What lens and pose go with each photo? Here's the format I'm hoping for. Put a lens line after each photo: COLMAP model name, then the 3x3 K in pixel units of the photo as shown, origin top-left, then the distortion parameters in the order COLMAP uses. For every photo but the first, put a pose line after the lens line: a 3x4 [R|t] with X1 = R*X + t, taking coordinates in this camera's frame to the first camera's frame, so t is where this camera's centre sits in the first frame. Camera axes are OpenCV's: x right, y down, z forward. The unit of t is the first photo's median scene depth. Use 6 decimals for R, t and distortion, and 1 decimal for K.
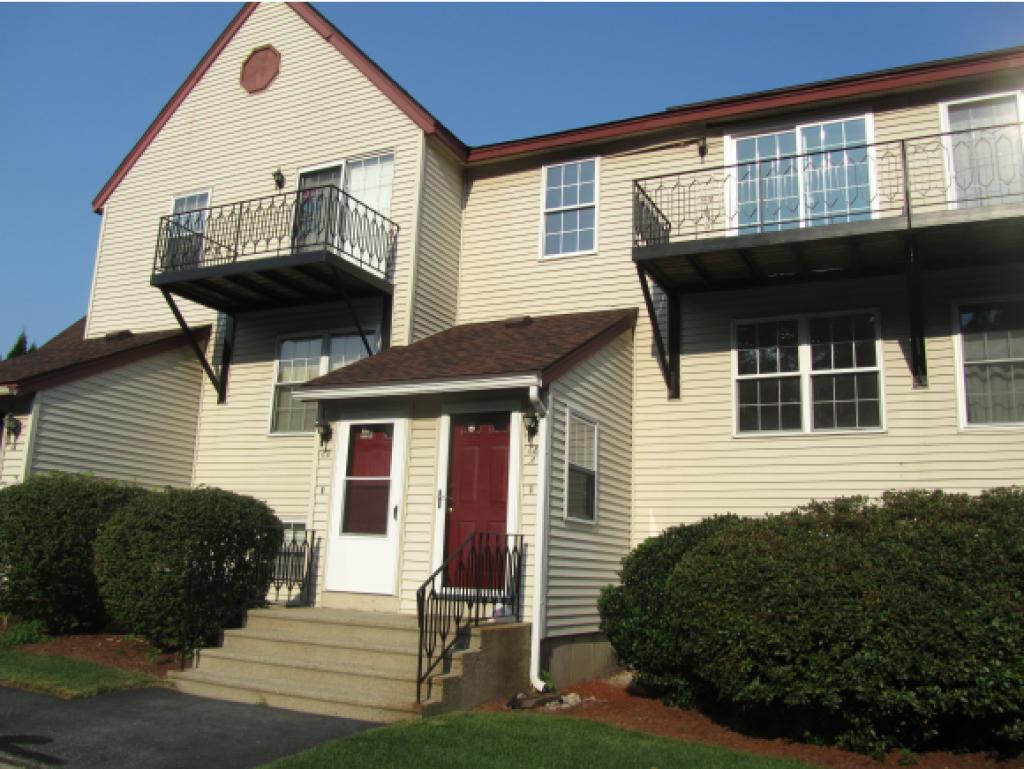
lens RADIAL K [[937.1, 0, 509.8], [0, 937.1, 338.8], [0, 0, 1]] dist [0.183971, -0.299467]
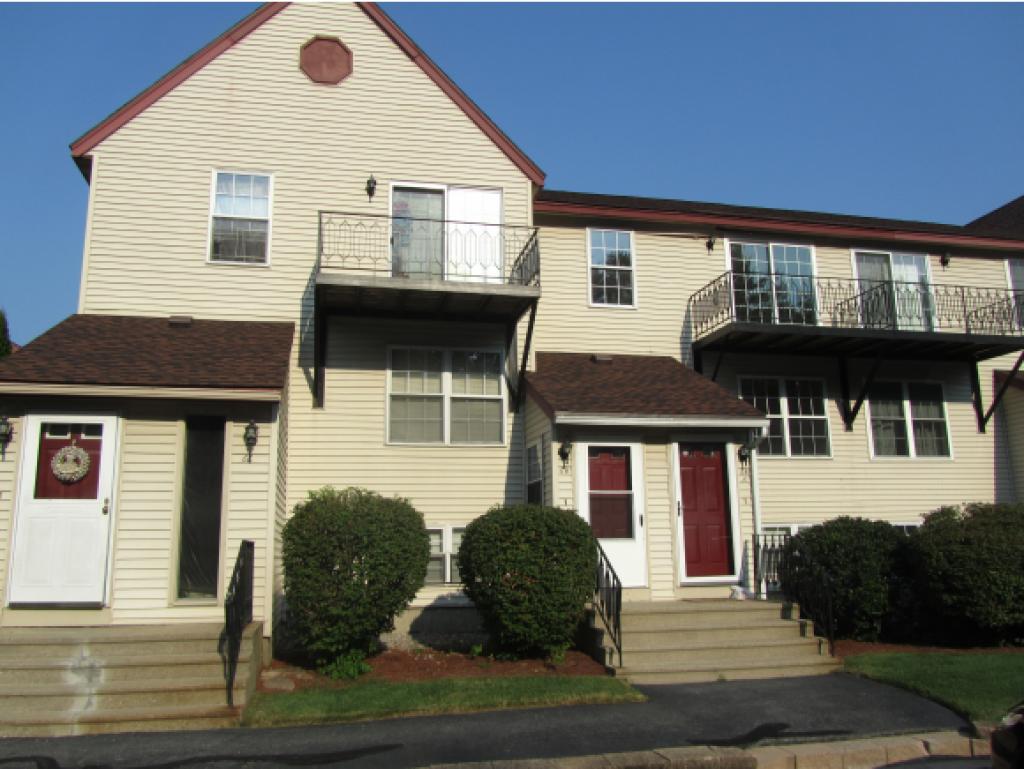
lens RADIAL K [[850.4, 0, 512.0], [0, 850.4, 384.5], [0, 0, 1]] dist [0.003059, 0.323619]
pose [[0.766650, 0.076130, 0.637536, -0.731846], [-0.102813, 0.994689, 0.004856, 0.019892], [-0.633780, -0.069270, 0.770405, 0.223265]]
